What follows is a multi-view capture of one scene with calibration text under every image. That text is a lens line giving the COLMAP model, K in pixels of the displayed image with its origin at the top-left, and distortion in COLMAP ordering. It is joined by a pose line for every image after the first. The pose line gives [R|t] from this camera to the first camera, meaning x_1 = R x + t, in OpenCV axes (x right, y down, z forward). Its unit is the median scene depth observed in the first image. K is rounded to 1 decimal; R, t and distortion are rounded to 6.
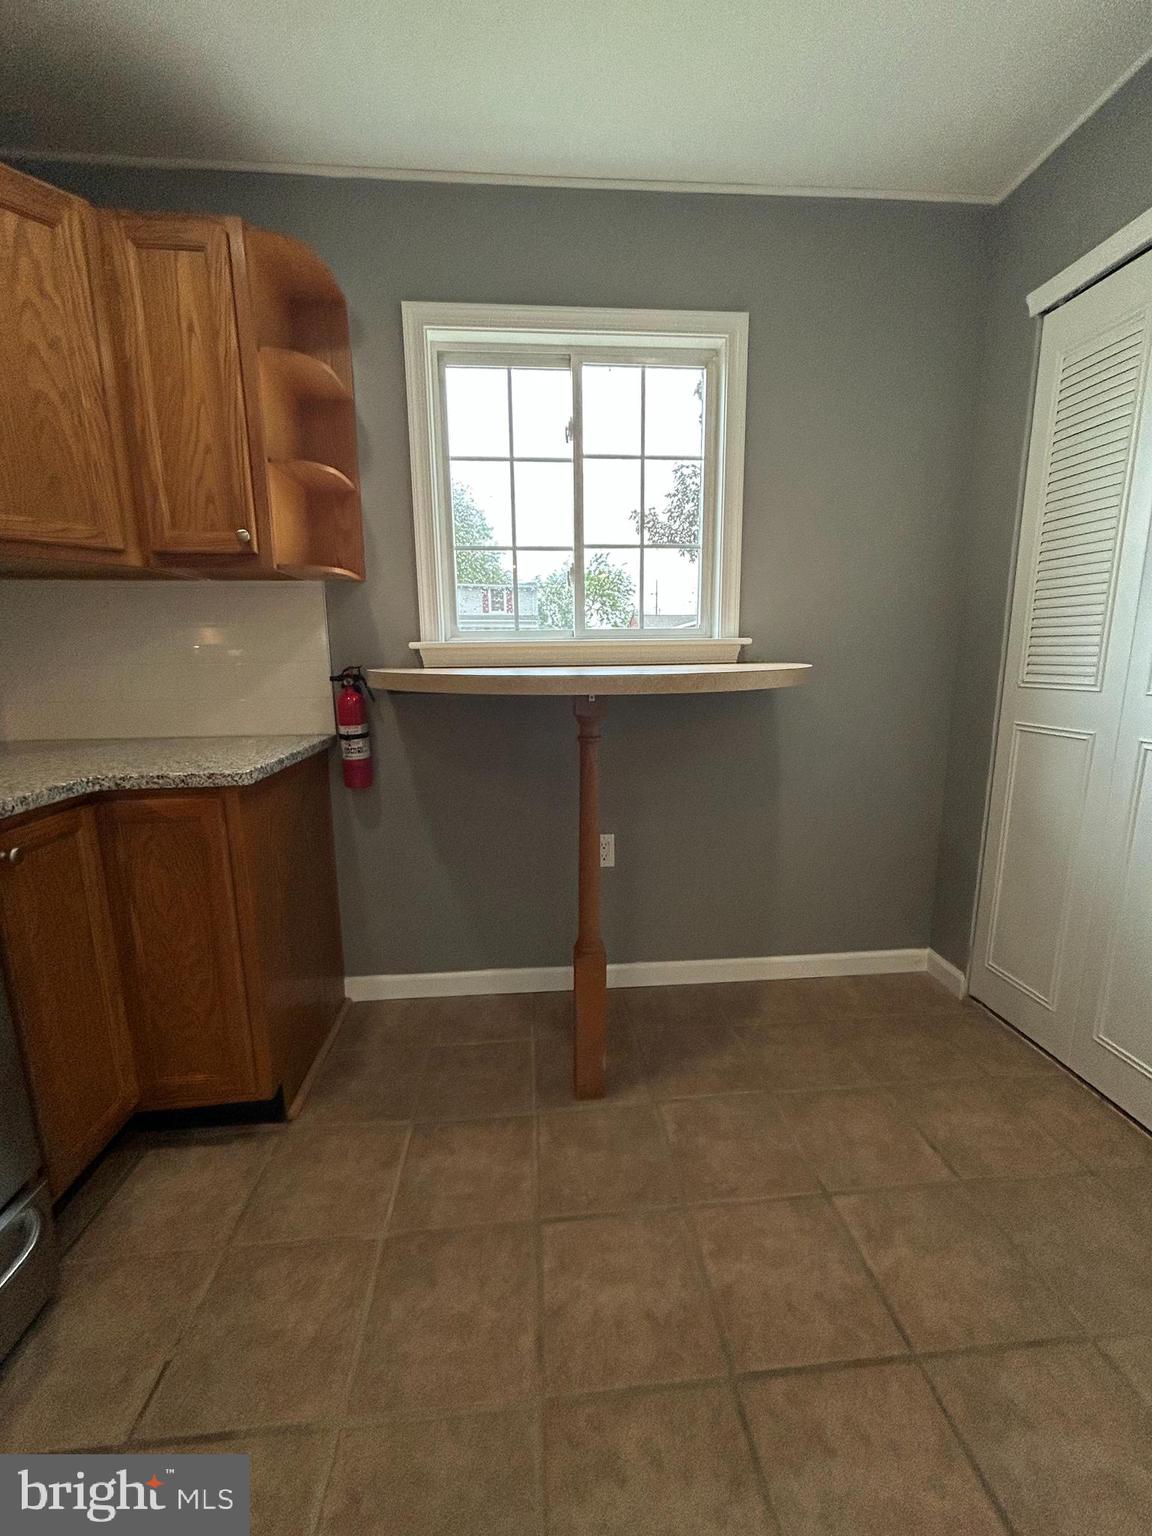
lens RADIAL K [[615.1, 0, 577.5], [0, 615.1, 767.4], [0, 0, 1]] dist [-0.002336, 0.001346]
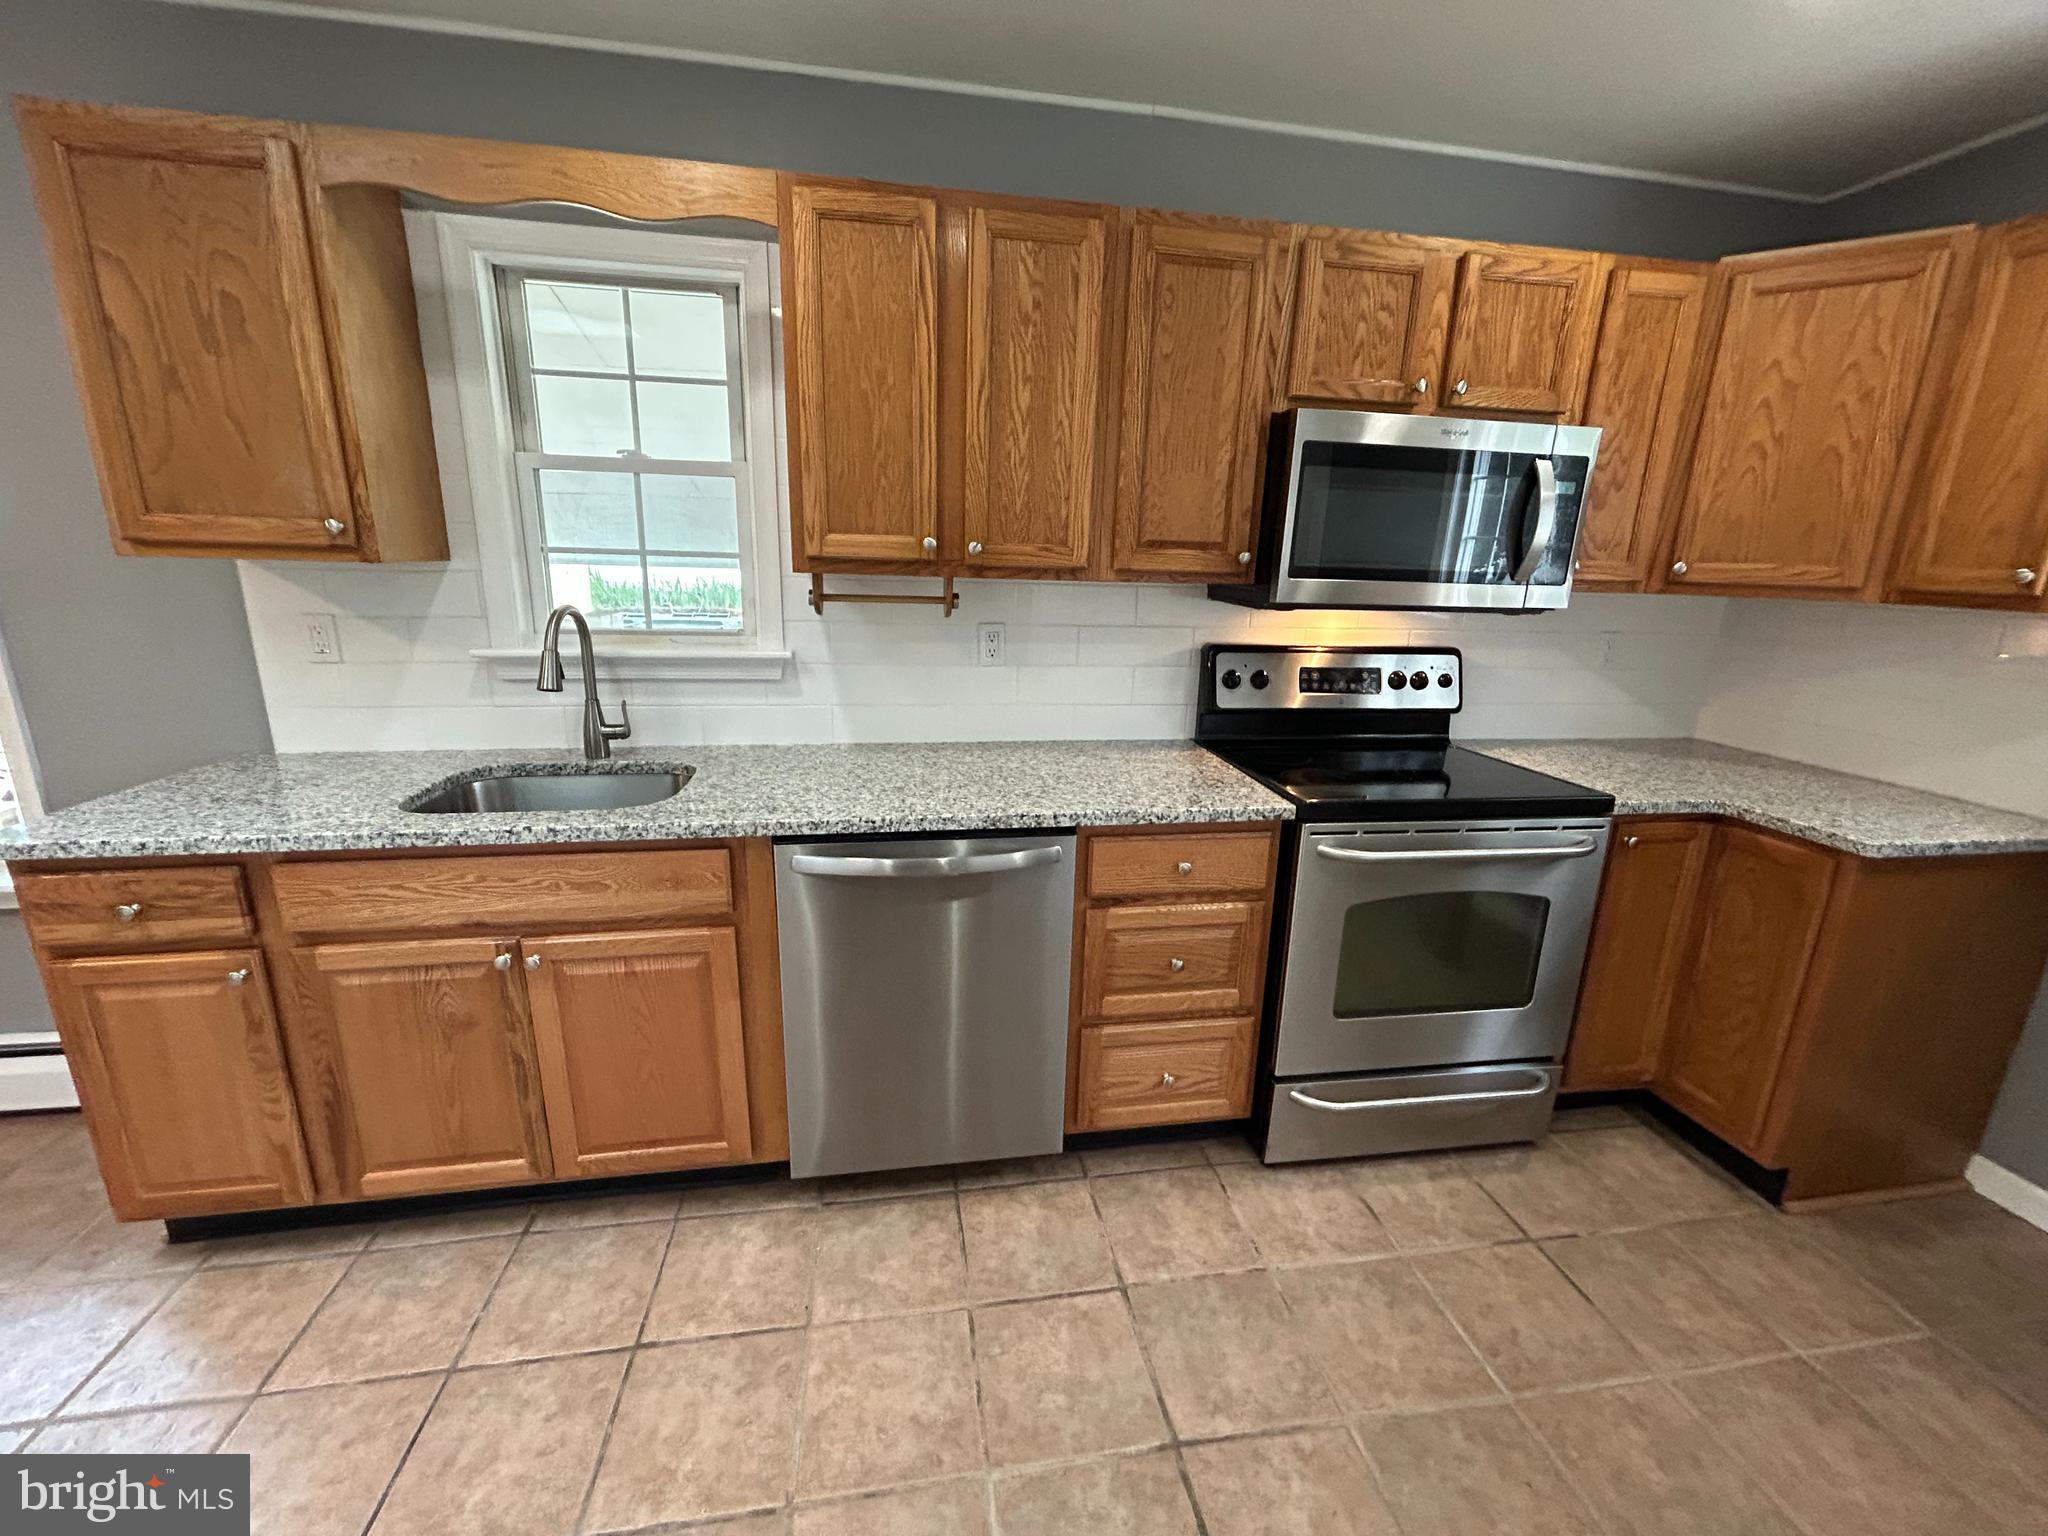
lens RADIAL K [[820.2, 0, 1023.2], [0, 820.2, 760.7], [0, 0, 1]] dist [-0.002336, 0.001346]
pose [[0.075471, 0.254476, -0.964130, 0.462510], [-0.207361, 0.949755, 0.234450, -0.117964], [0.975349, 0.182229, 0.124447, -0.388225]]
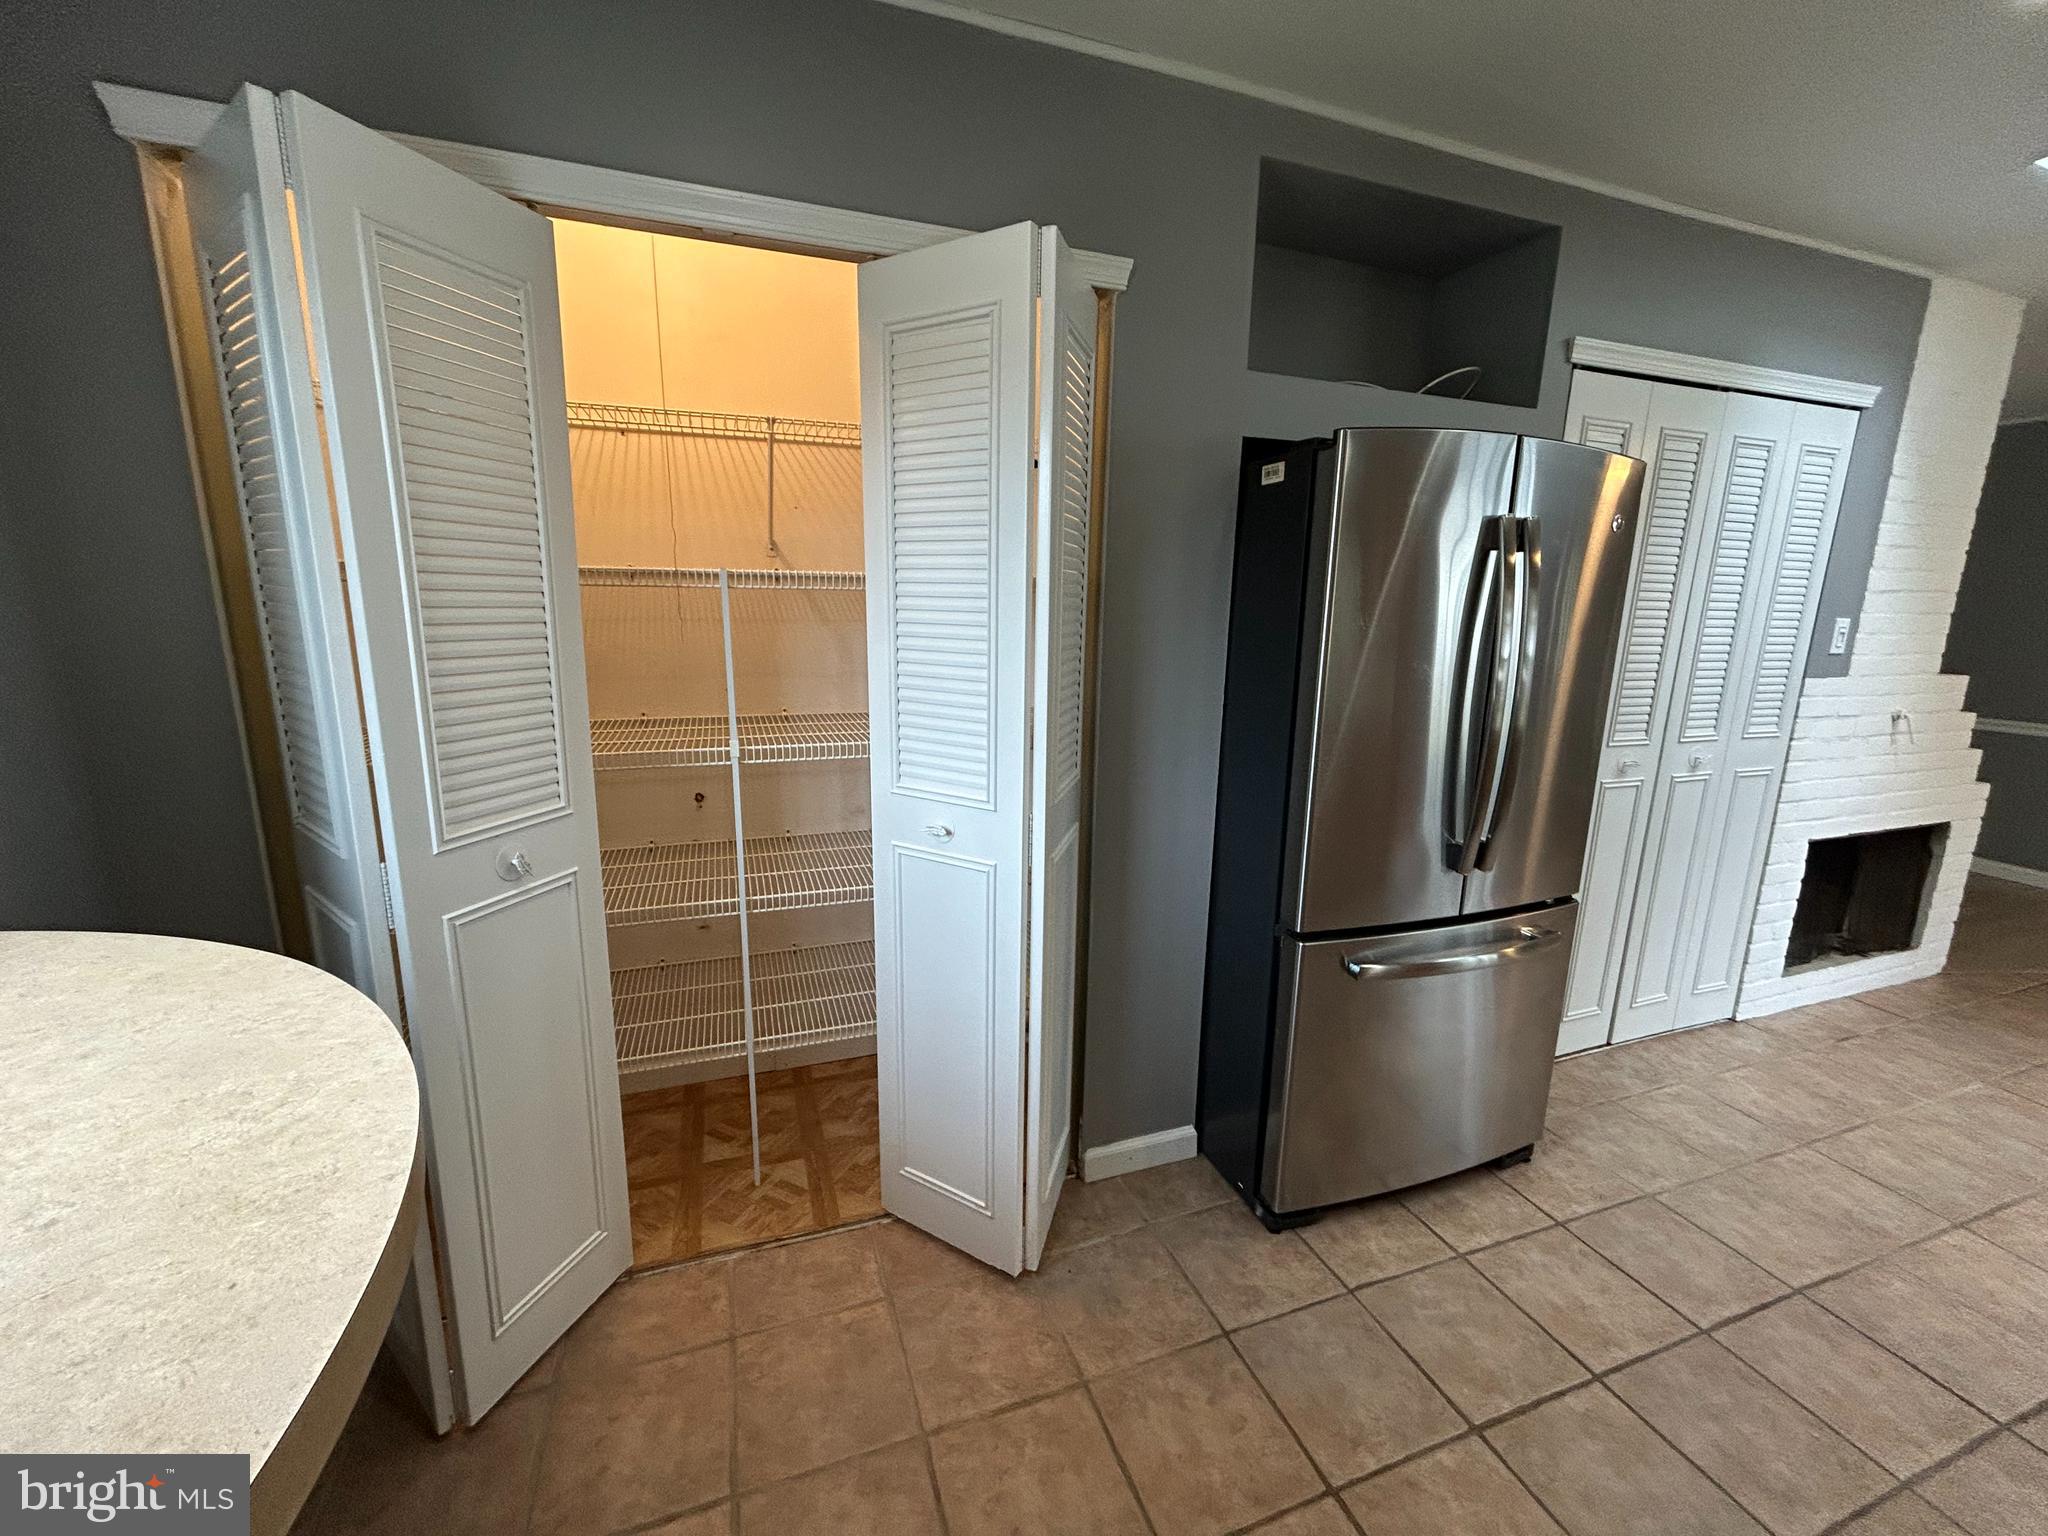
lens RADIAL K [[820.2, 0, 1024.5], [0, 820.2, 765.4], [0, 0, 1]] dist [-0.002336, 0.001346]
pose [[-0.258887, -0.188073, 0.947421, -0.205463], [0.159321, 0.959111, 0.233929, -0.301900], [-0.952677, 0.211505, -0.218338, 0.599781]]
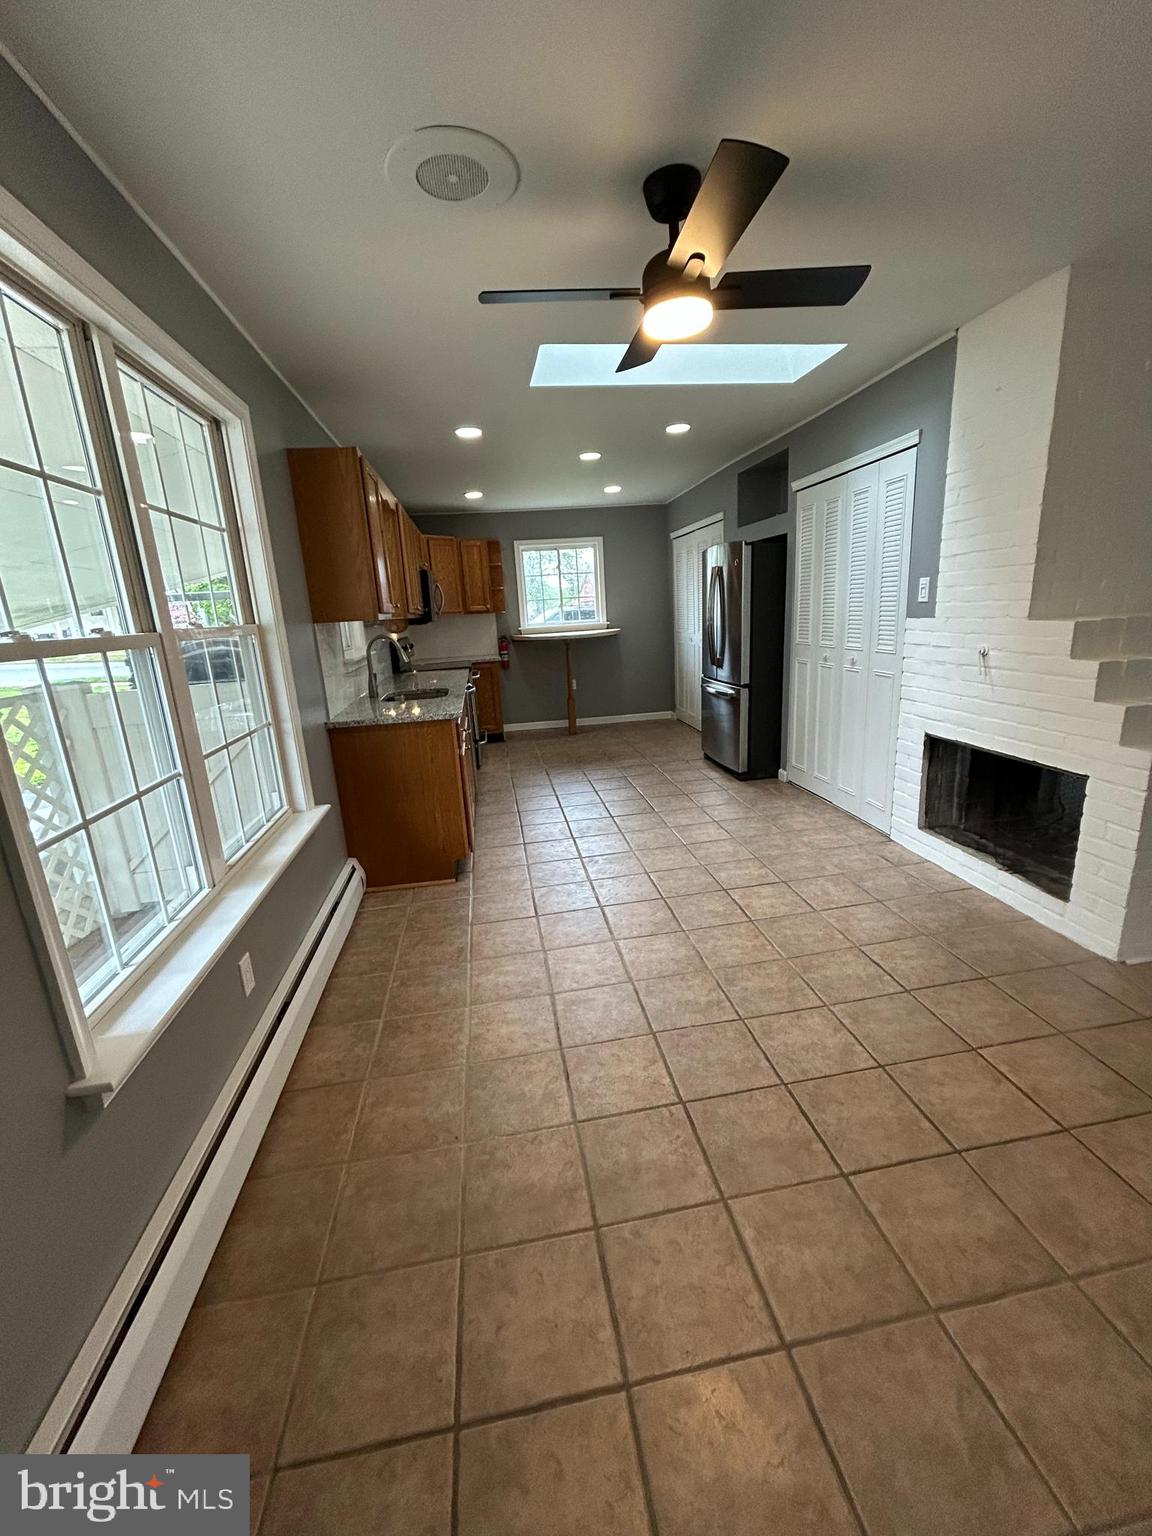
lens RADIAL K [[615.1, 0, 582.1], [0, 615.1, 766.9], [0, 0, 1]] dist [-0.002336, 0.001346]
pose [[0.996252, -0.063972, 0.058221, -0.193840], [0.059699, 0.995589, 0.072377, 0.475749], [-0.062595, -0.068630, 0.995677, -3.426429]]
